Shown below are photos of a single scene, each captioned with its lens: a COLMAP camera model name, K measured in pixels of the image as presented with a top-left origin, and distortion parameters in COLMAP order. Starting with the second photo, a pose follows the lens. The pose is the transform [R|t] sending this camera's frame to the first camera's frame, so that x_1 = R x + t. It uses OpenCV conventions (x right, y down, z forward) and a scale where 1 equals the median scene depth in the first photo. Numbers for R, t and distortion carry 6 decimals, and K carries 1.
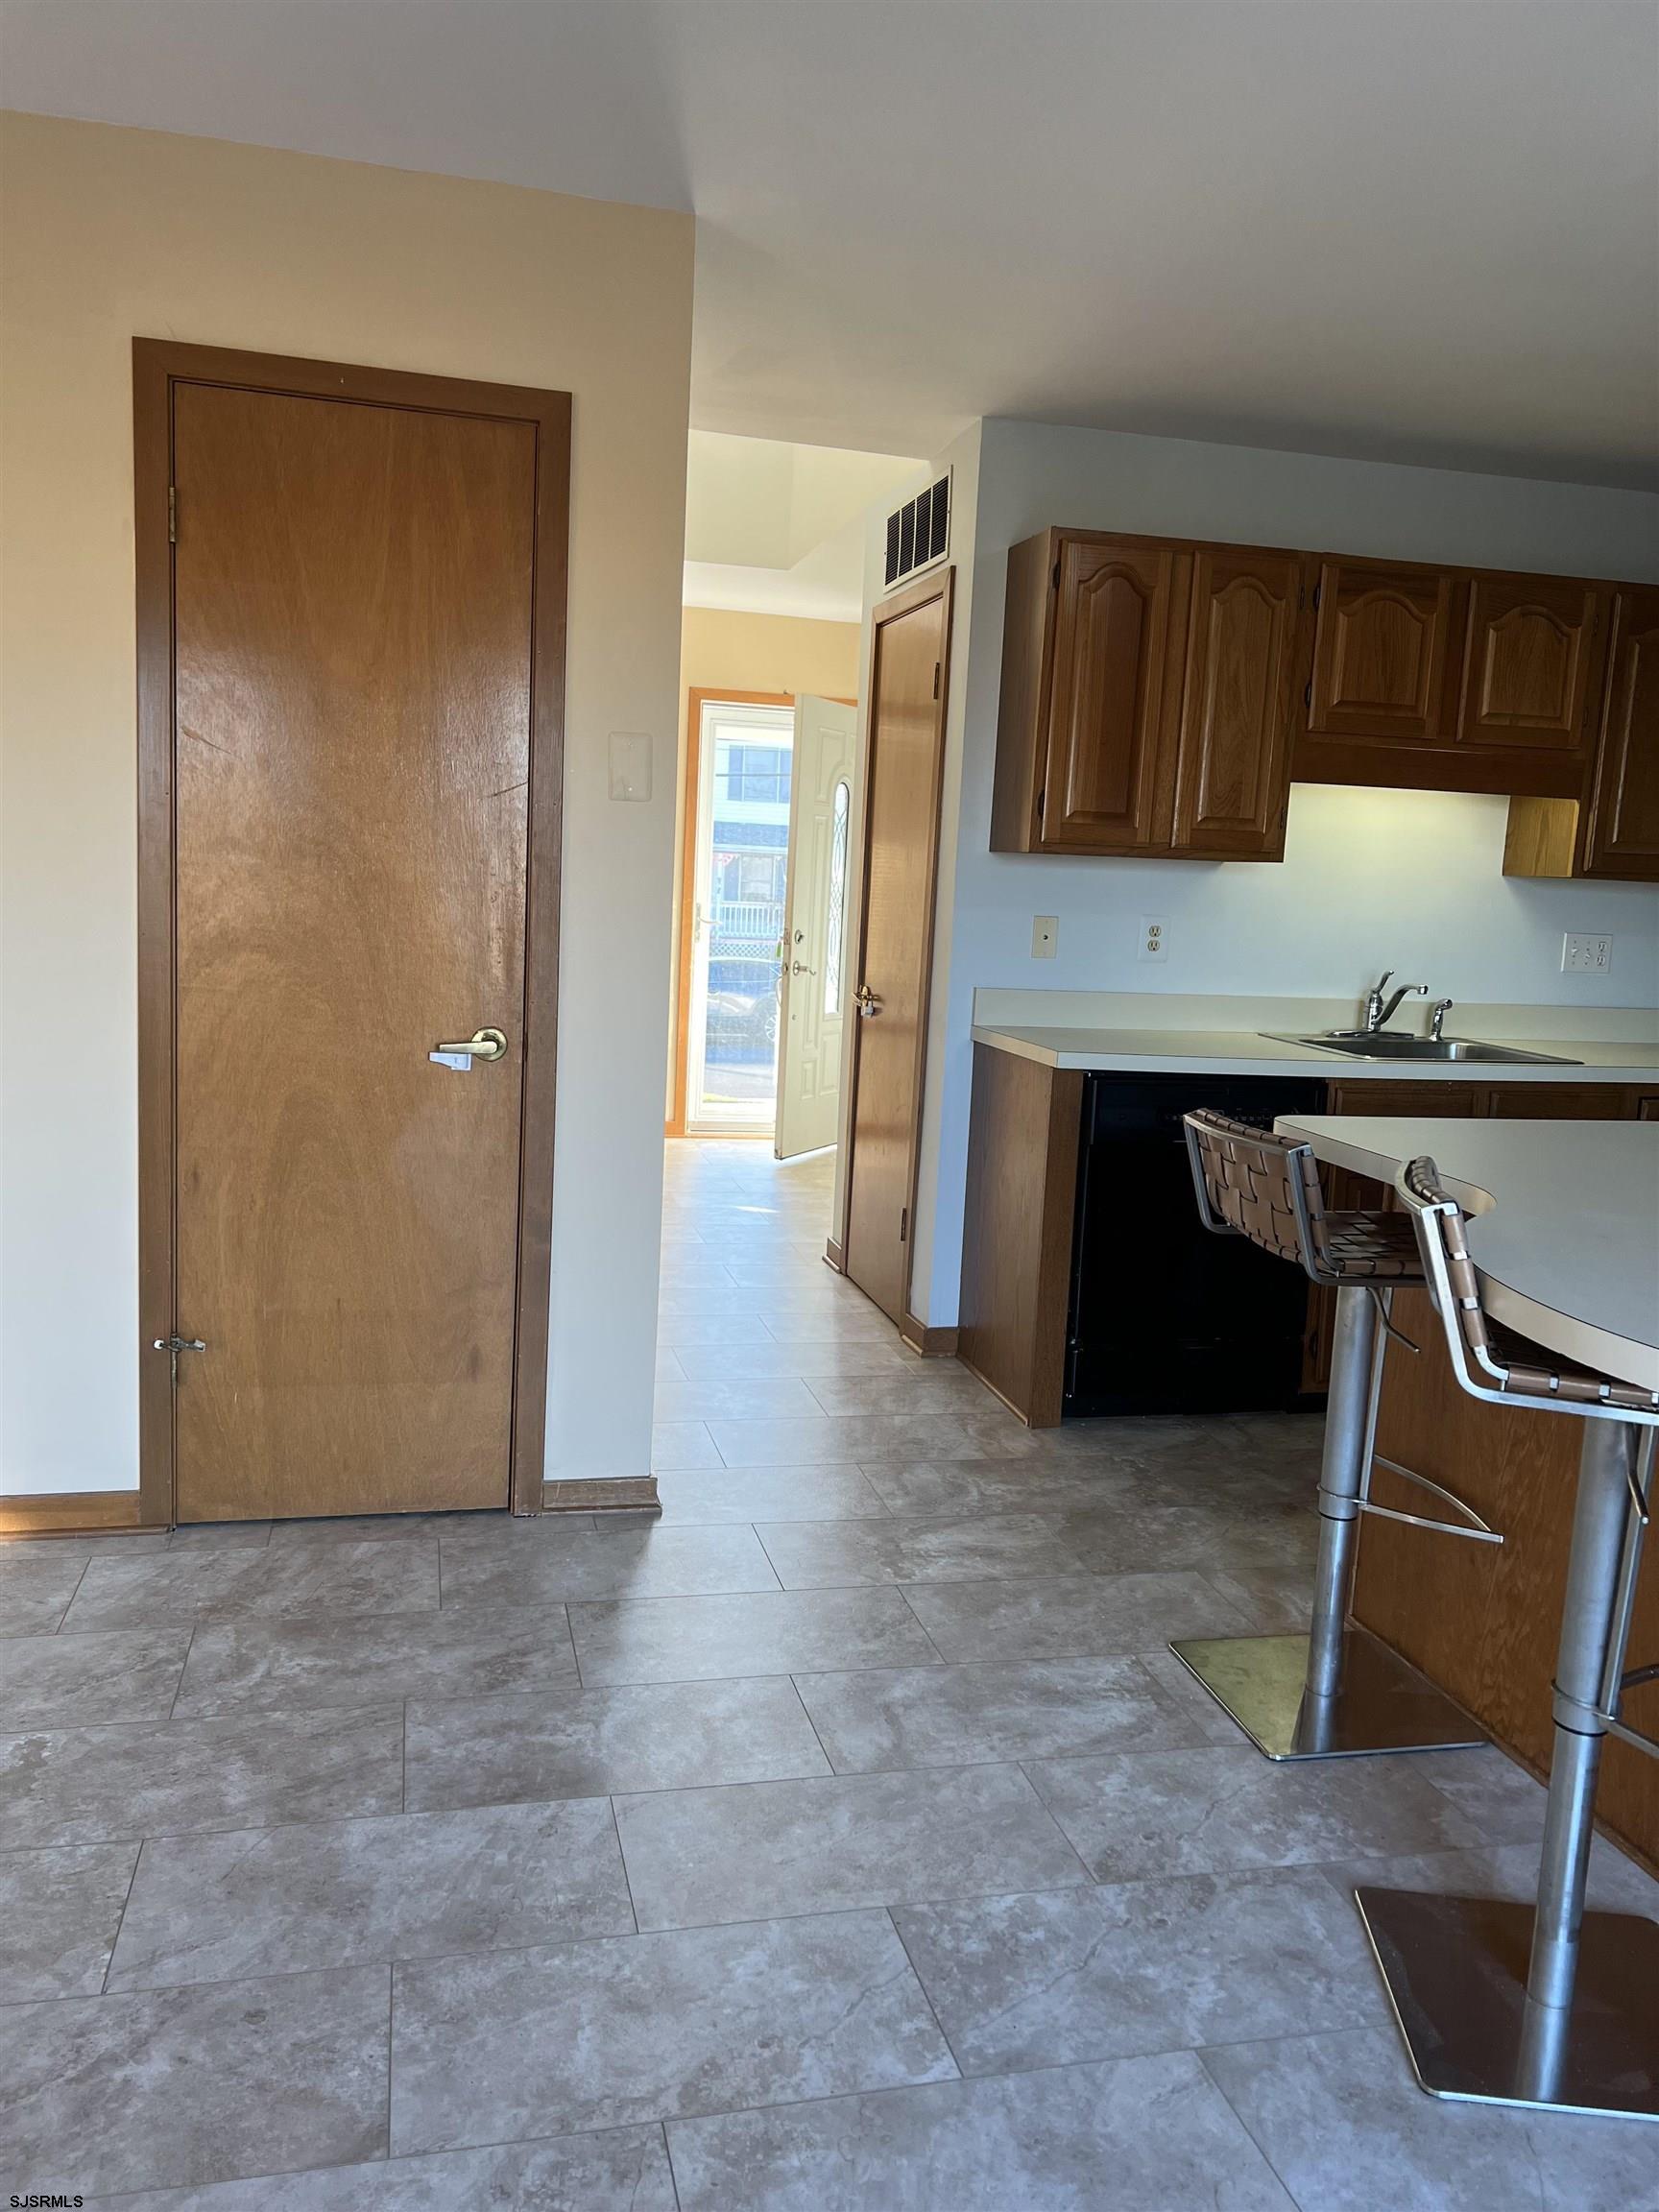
lens RADIAL K [[1658.9, 0, 842.0], [0, 1658.9, 1100.5], [0, 0, 1]] dist [0.062201, -0.067023]
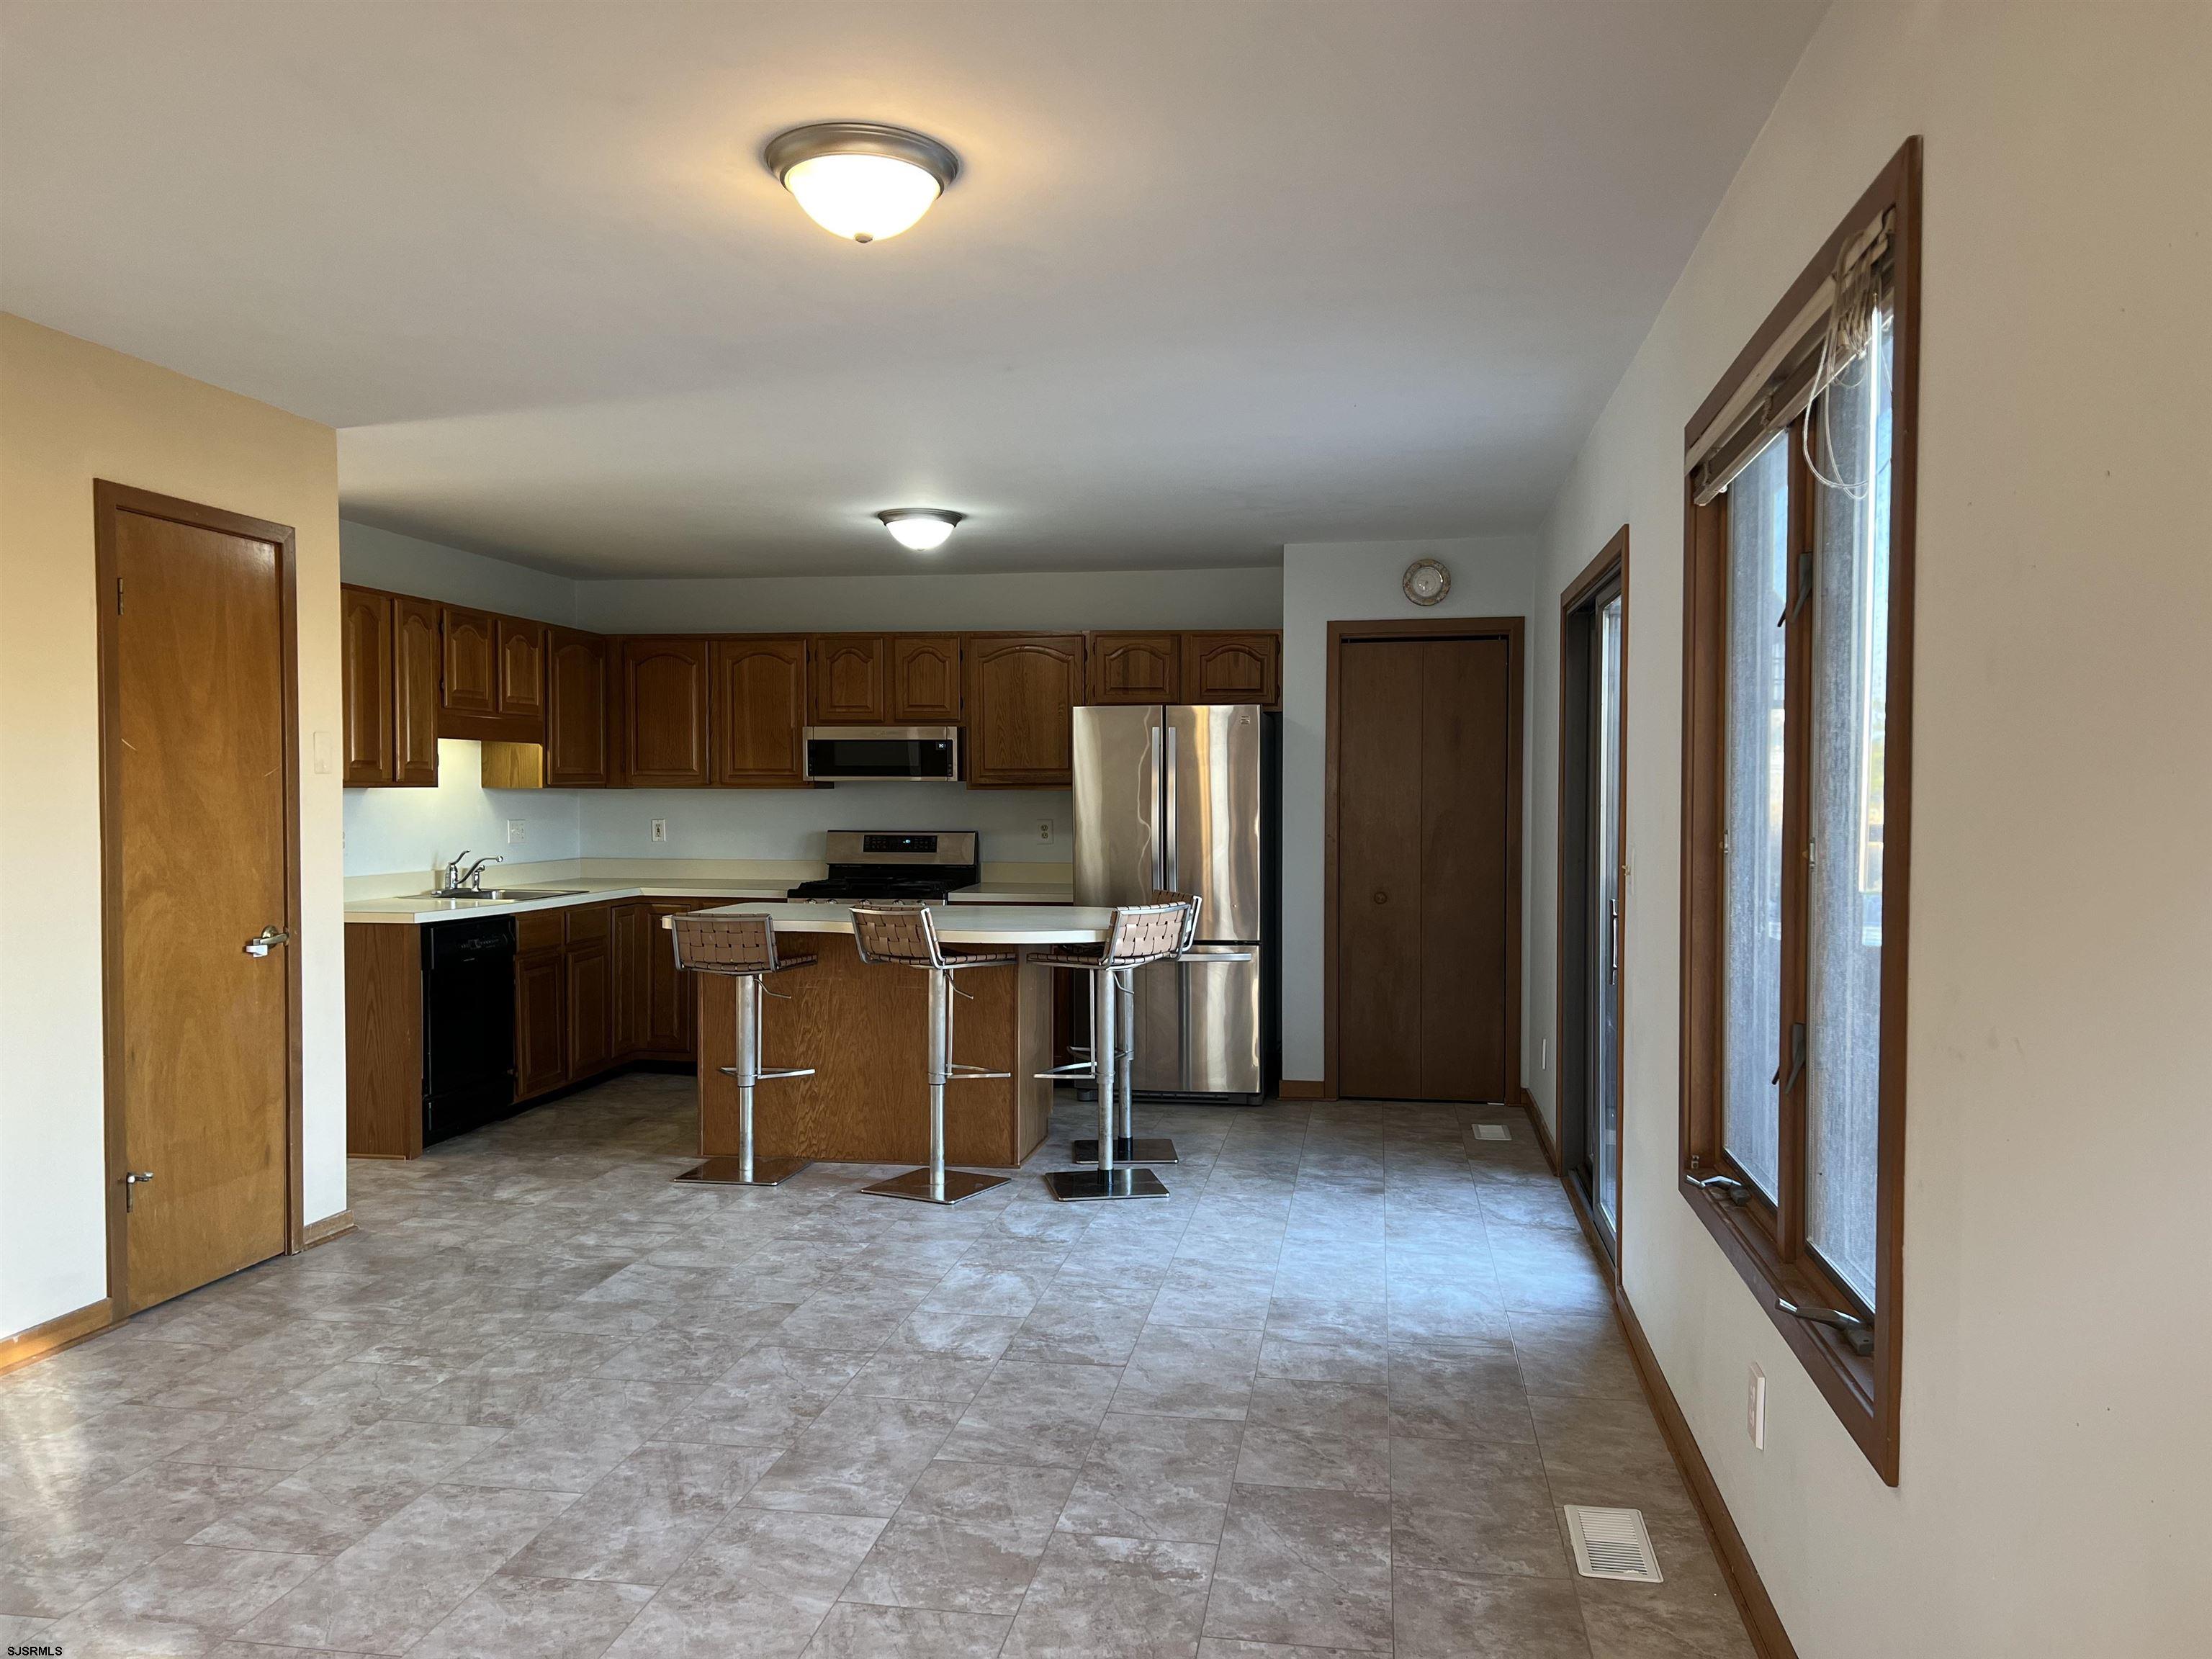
lens RADIAL K [[1658.9, 0, 1133.3], [0, 1658.9, 829.0], [0, 0, 1]] dist [0.062201, -0.067023]
pose [[0.386138, -0.068681, 0.919881, -1.425996], [0.143136, 0.989607, 0.013803, -0.043335], [-0.911268, 0.126338, 0.391956, -0.352272]]
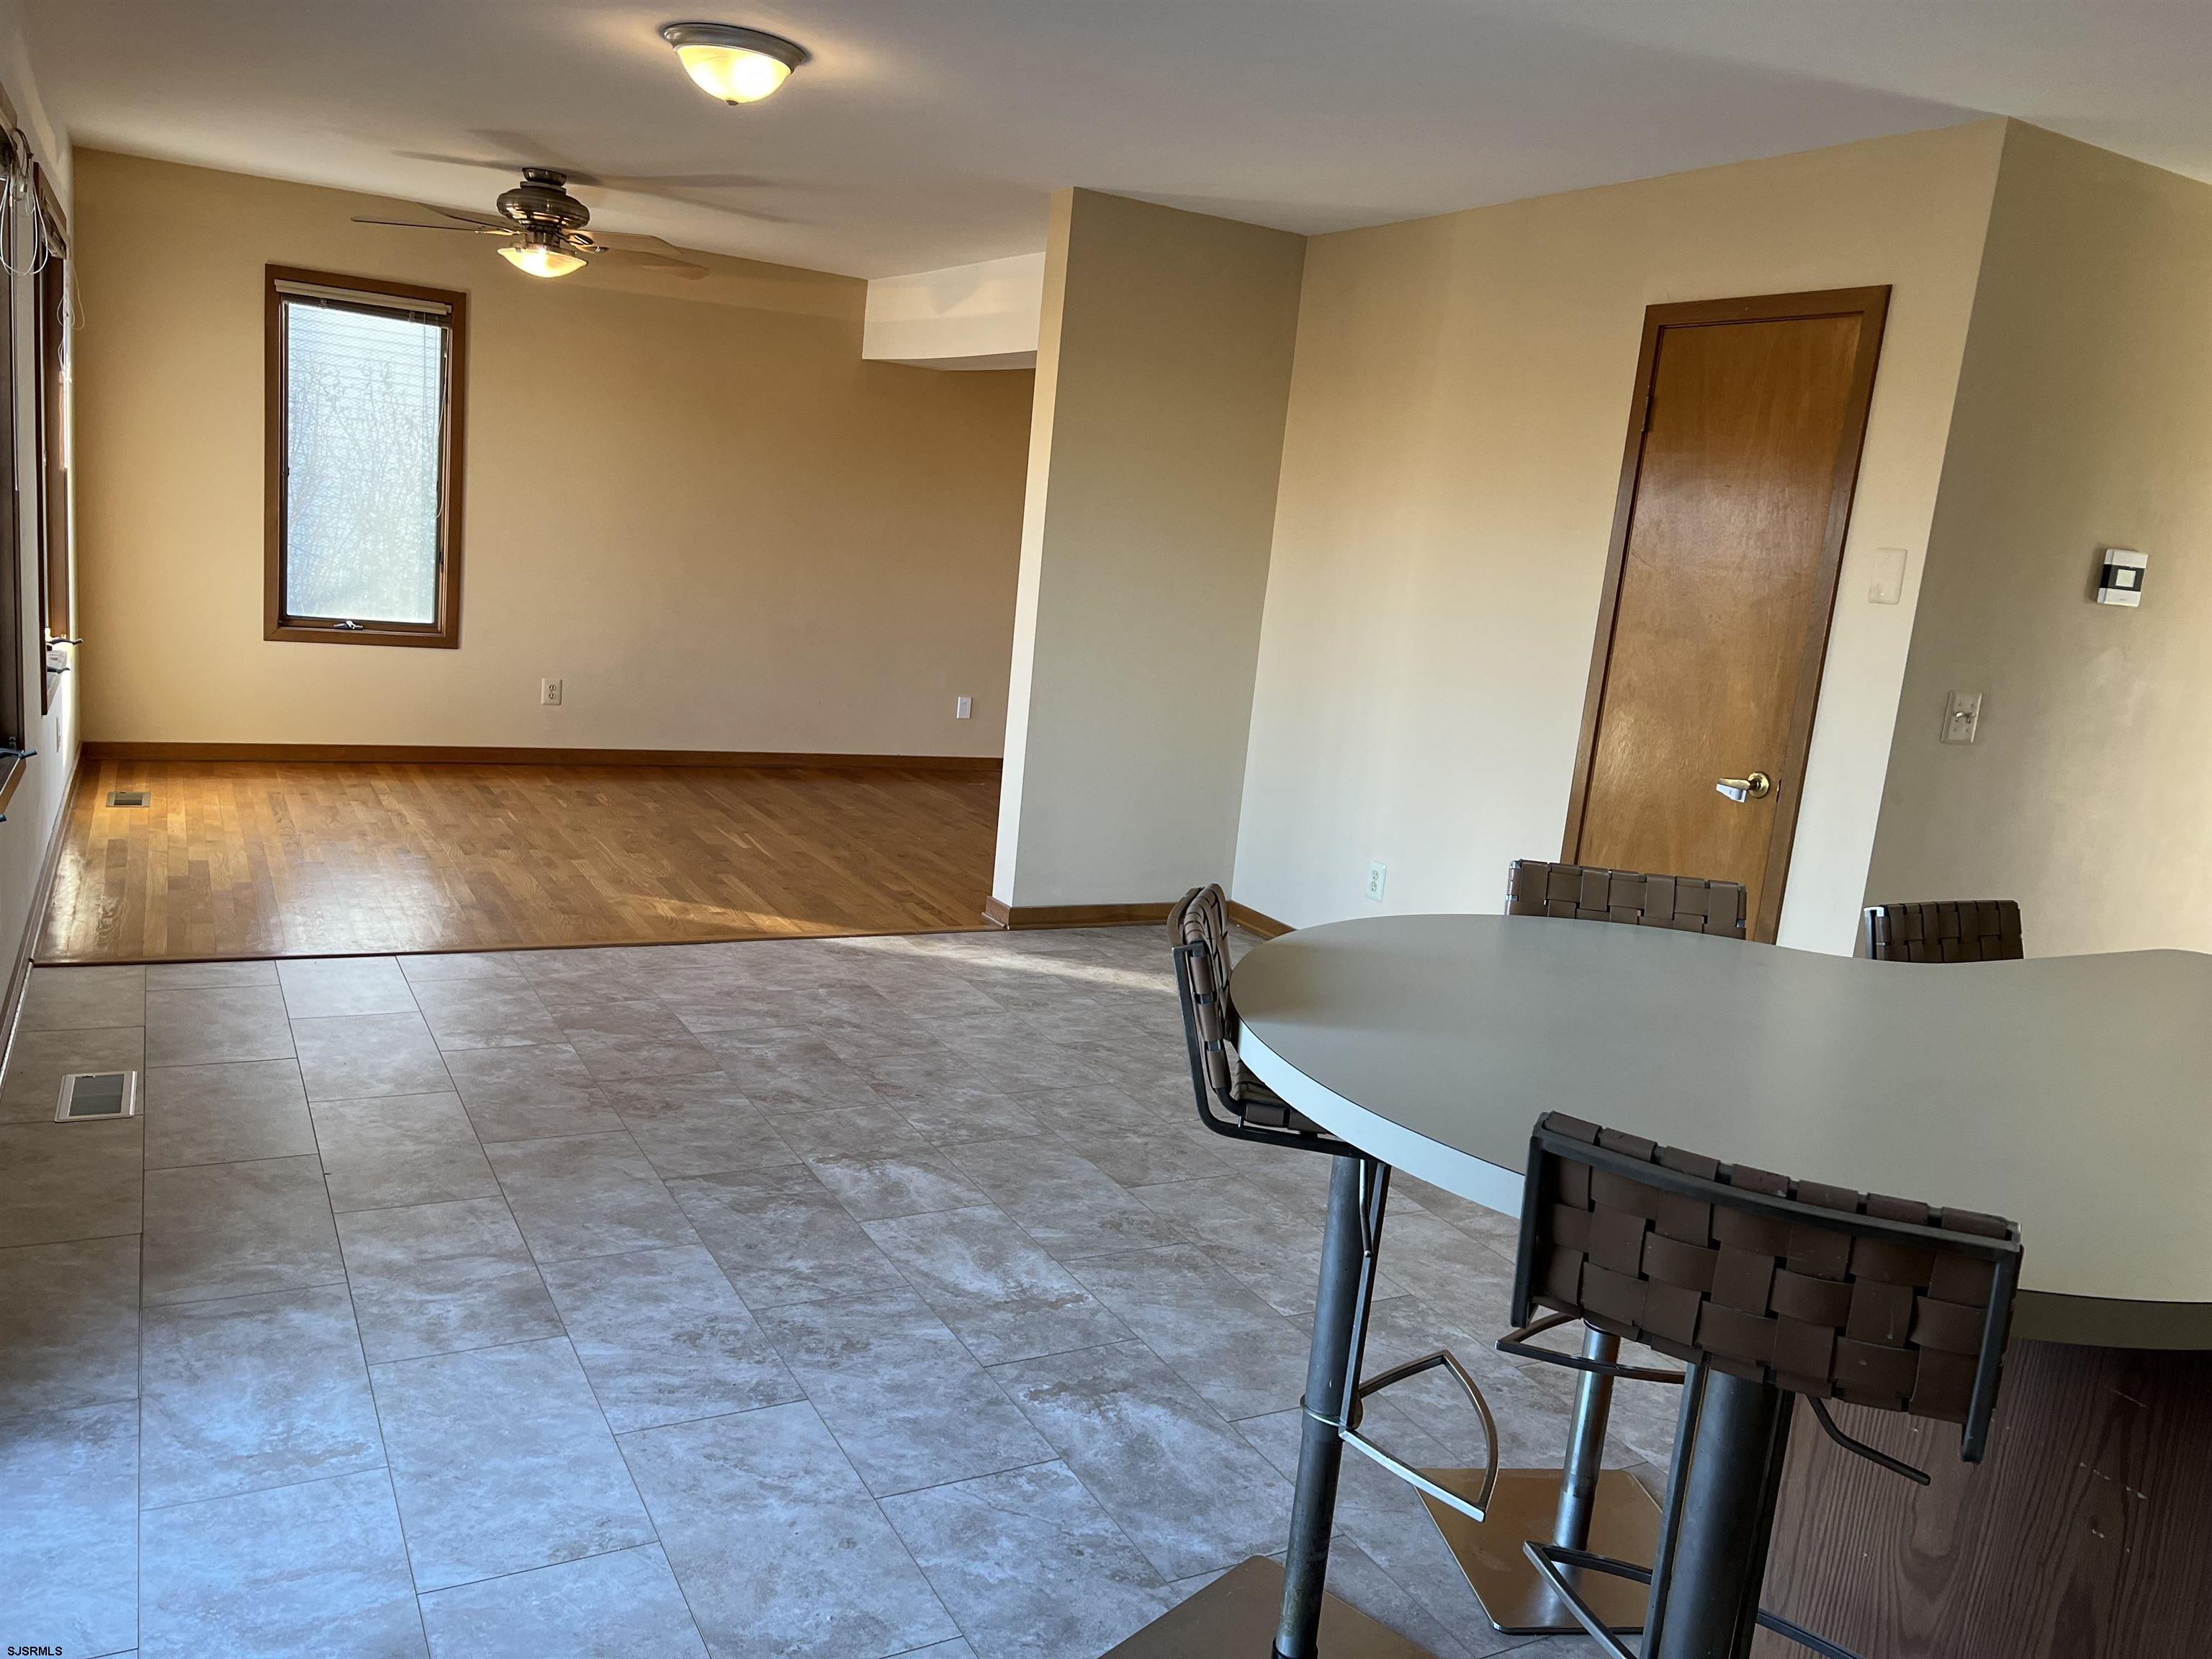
lens RADIAL K [[1658.9, 0, 1133.3], [0, 1658.9, 829.0], [0, 0, 1]] dist [0.062201, -0.067023]
pose [[0.268699, 0.149902, -0.951488, 1.013426], [-0.210971, 0.972990, 0.093712, -0.020823], [0.939836, 0.175556, 0.293067, 0.169706]]
